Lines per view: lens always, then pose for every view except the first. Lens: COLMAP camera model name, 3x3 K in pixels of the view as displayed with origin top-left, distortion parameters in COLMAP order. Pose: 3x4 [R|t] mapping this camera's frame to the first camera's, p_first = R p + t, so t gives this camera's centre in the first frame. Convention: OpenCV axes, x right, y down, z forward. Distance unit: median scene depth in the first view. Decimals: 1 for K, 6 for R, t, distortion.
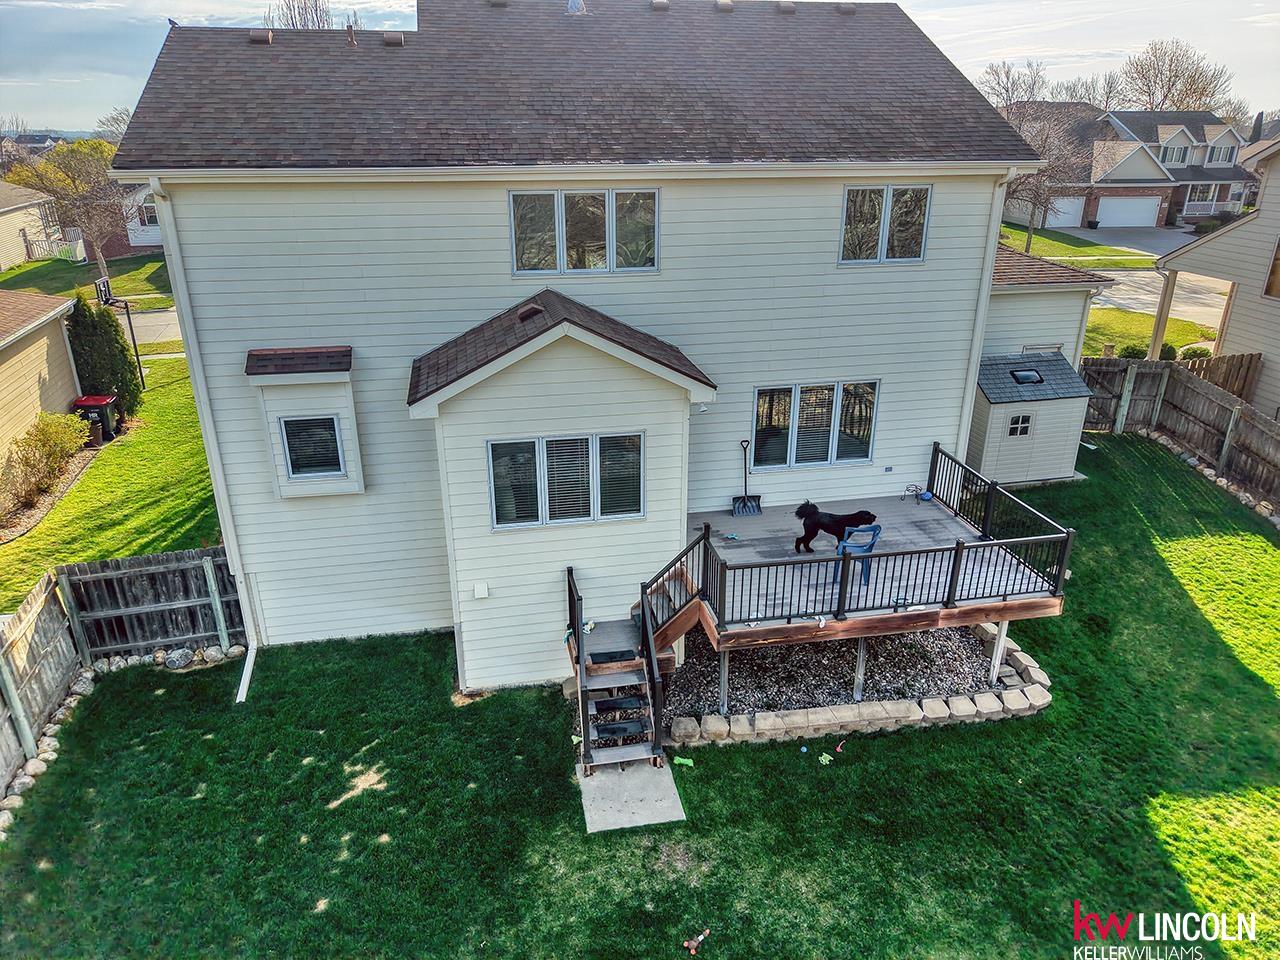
lens RADIAL K [[861.9, 0, 635.8], [0, 861.9, 473.6], [0, 0, 1]] dist [0.019002, -0.022940]
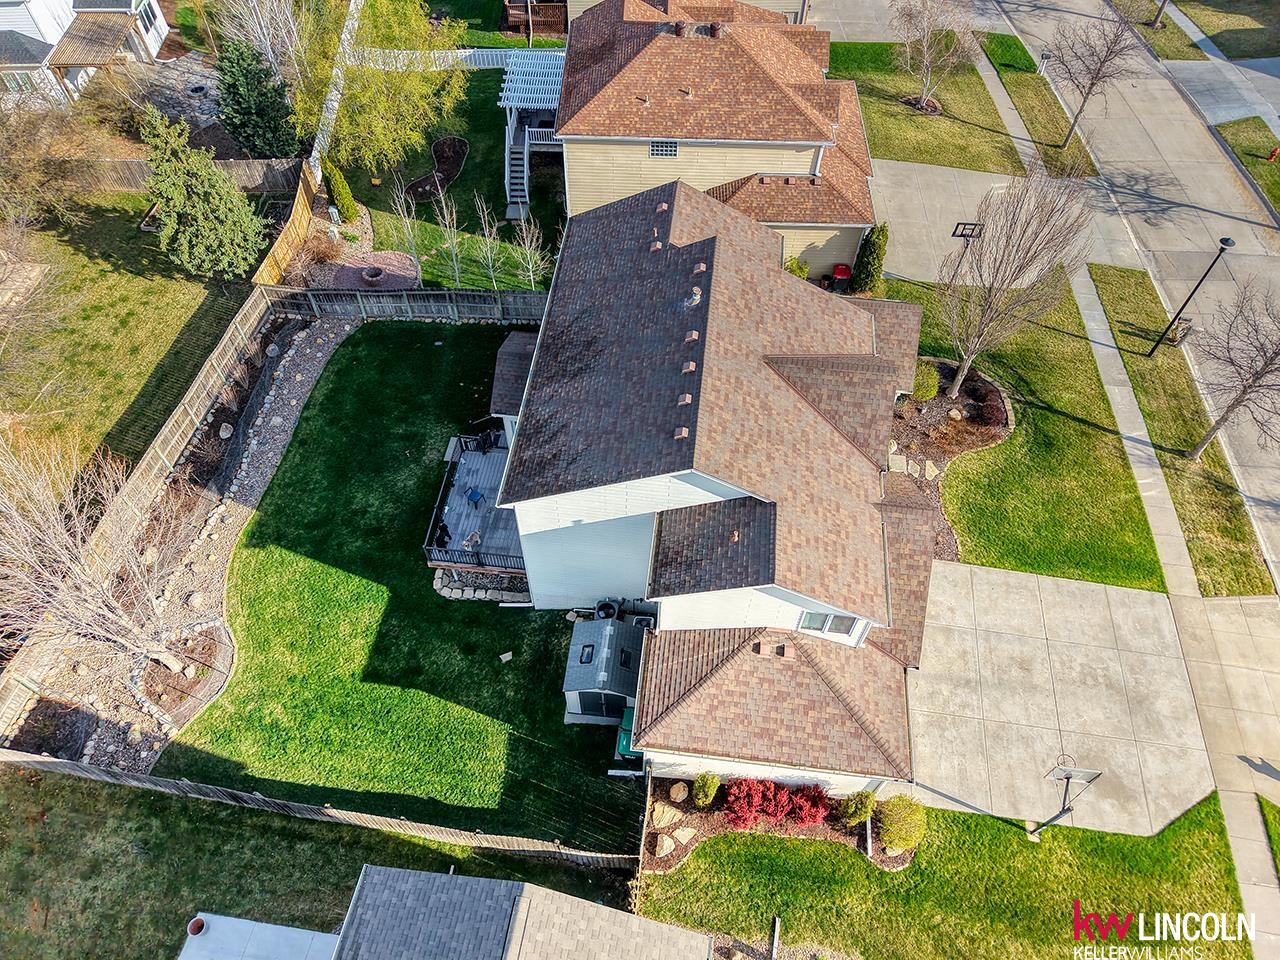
lens RADIAL K [[861.9, 0, 649.8], [0, 861.9, 486.5], [0, 0, 1]] dist [0.019002, -0.022940]
pose [[-0.302234, 0.780564, -0.547151, 1.408604], [-0.377666, 0.428970, 0.820581, -2.137467], [0.875227, 0.454648, 0.165144, 0.980502]]
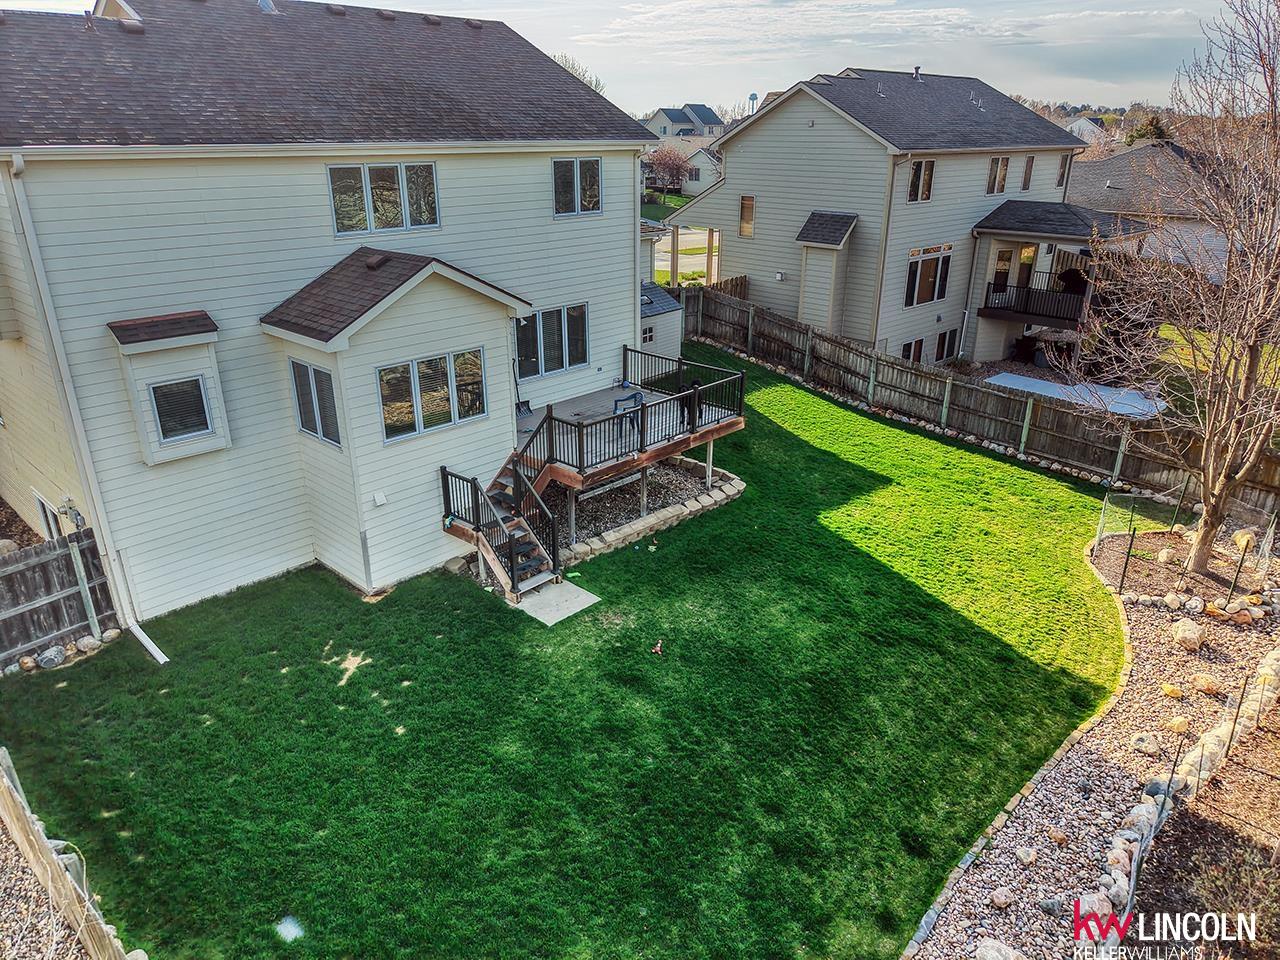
lens RADIAL K [[861.9, 0, 638.1], [0, 861.9, 482.2], [0, 0, 1]] dist [0.019002, -0.022940]
pose [[0.809864, -0.217559, 0.544784, -0.516645], [0.212745, 0.974388, 0.072859, 0.098054], [-0.546682, 0.056894, 0.835405, -0.193508]]
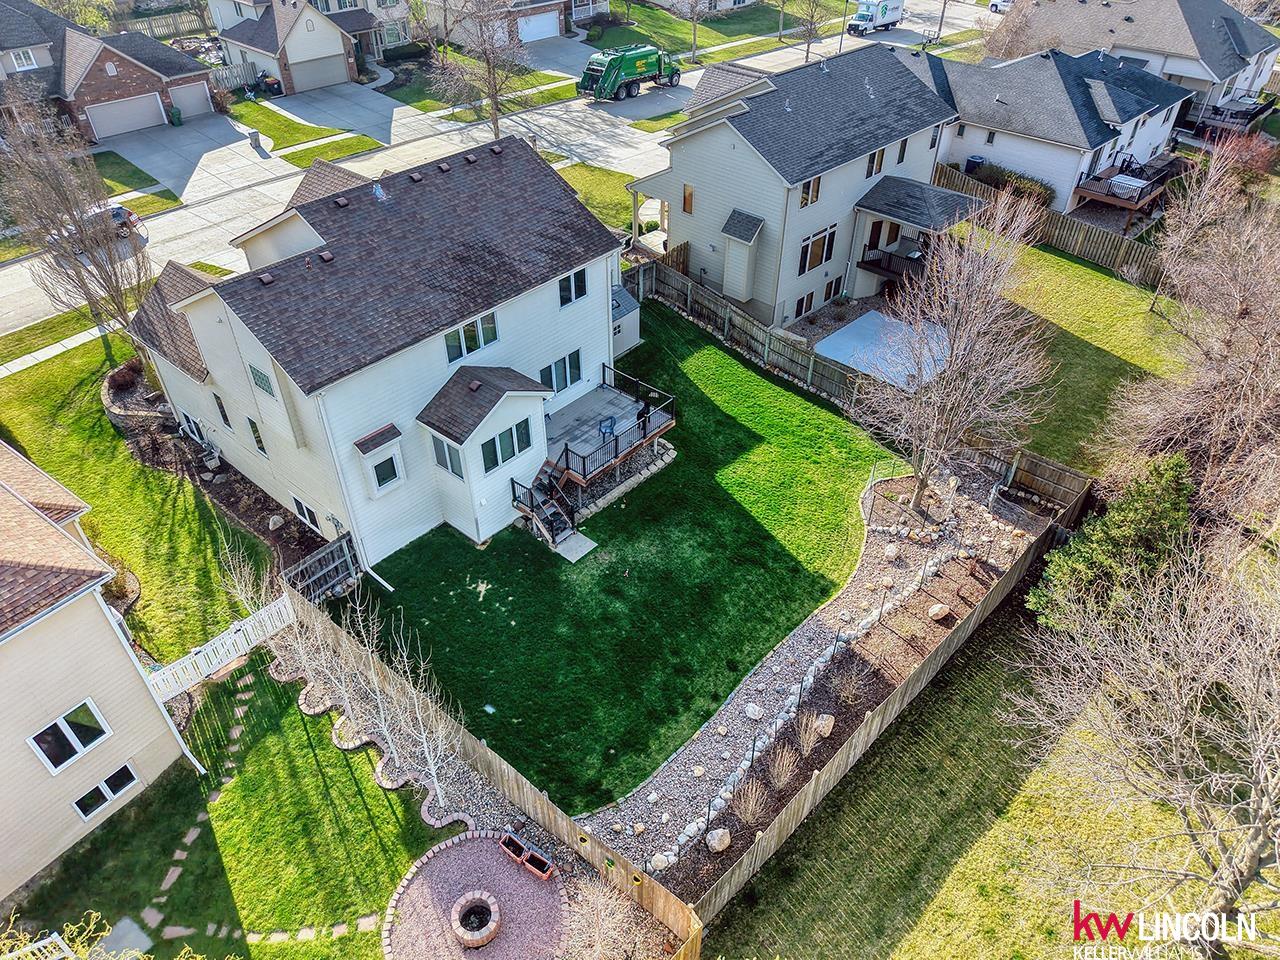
lens RADIAL K [[861.9, 0, 645.0], [0, 861.9, 480.7], [0, 0, 1]] dist [0.019002, -0.022940]
pose [[0.783805, -0.386392, 0.486160, -0.914655], [0.222450, 0.905600, 0.361115, -0.637728], [-0.579798, -0.174898, 0.795767, -1.067416]]
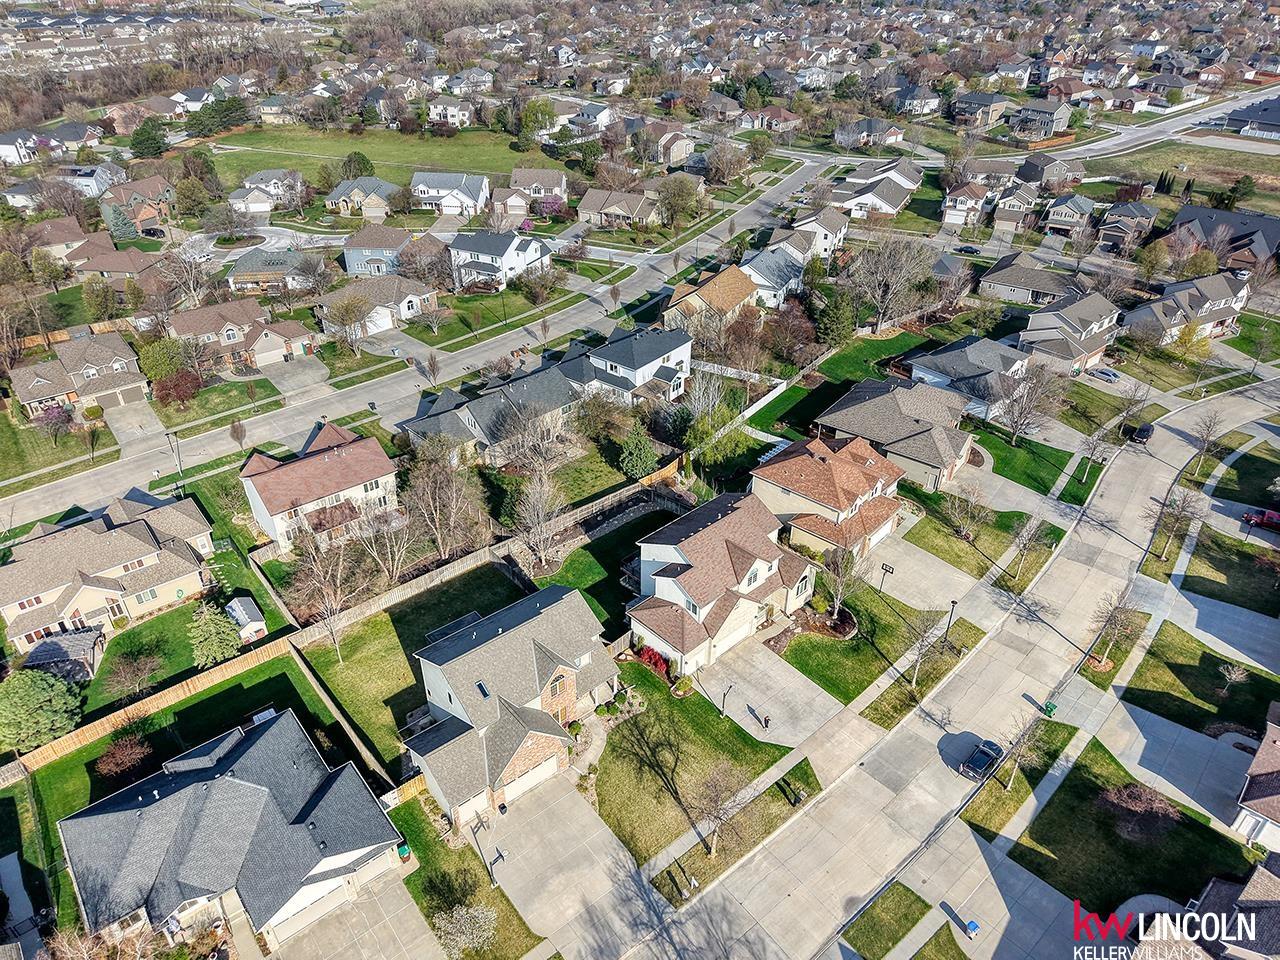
lens RADIAL K [[861.9, 0, 637.5], [0, 861.9, 485.7], [0, 0, 1]] dist [0.019002, -0.022940]
pose [[-0.847326, 0.290207, -0.444767, 3.317590], [-0.205025, 0.593807, 0.778047, -5.854208], [0.489901, 0.750448, -0.443649, 3.654512]]
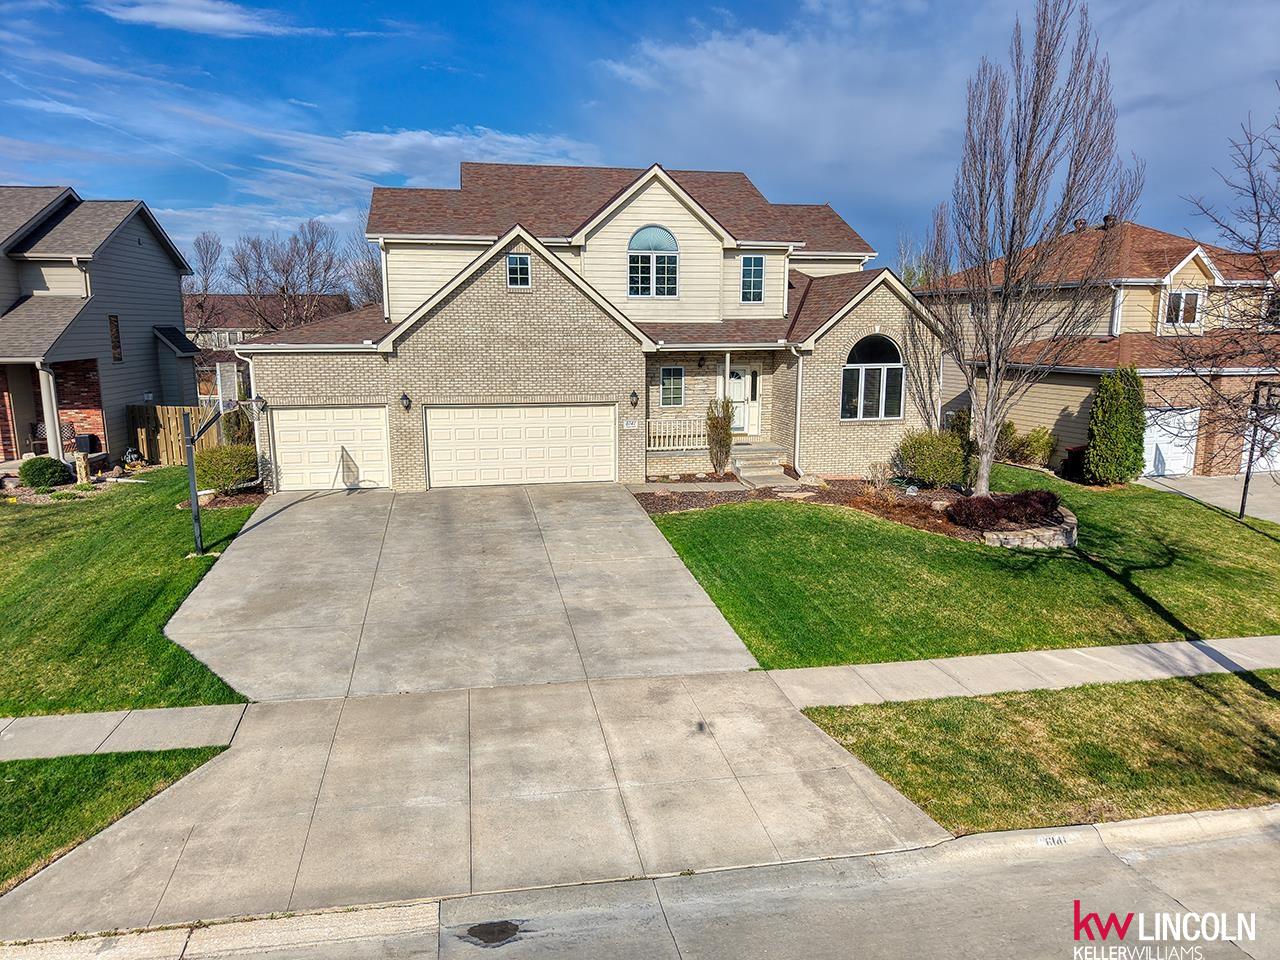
lens RADIAL K [[861.9, 0, 634.4], [0, 861.9, 484.1], [0, 0, 1]] dist [0.019002, -0.022940]
pose [[-0.999911, 0.011447, -0.006903, -0.013307], [0.005844, 0.838822, 0.544374, -1.247037], [0.012022, 0.544285, -0.838814, 3.564980]]
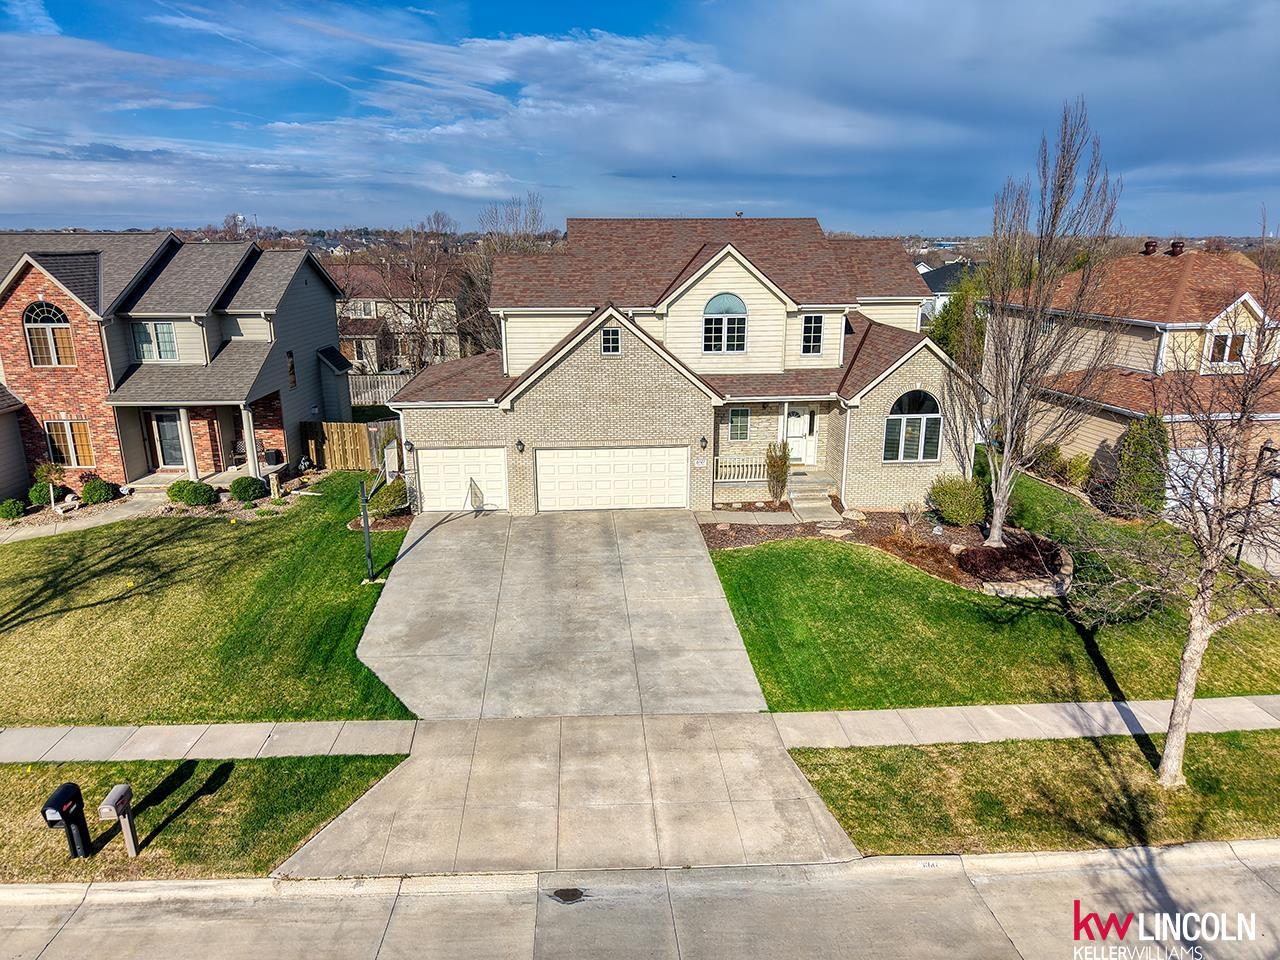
lens RADIAL K [[861.9, 0, 632.5], [0, 861.9, 480.9], [0, 0, 1]] dist [0.019002, -0.022940]
pose [[-0.992815, -0.020331, 0.117922, -0.105080], [0.057078, 0.785670, 0.616008, -1.686756], [-0.105172, 0.618312, -0.778864, 3.723507]]
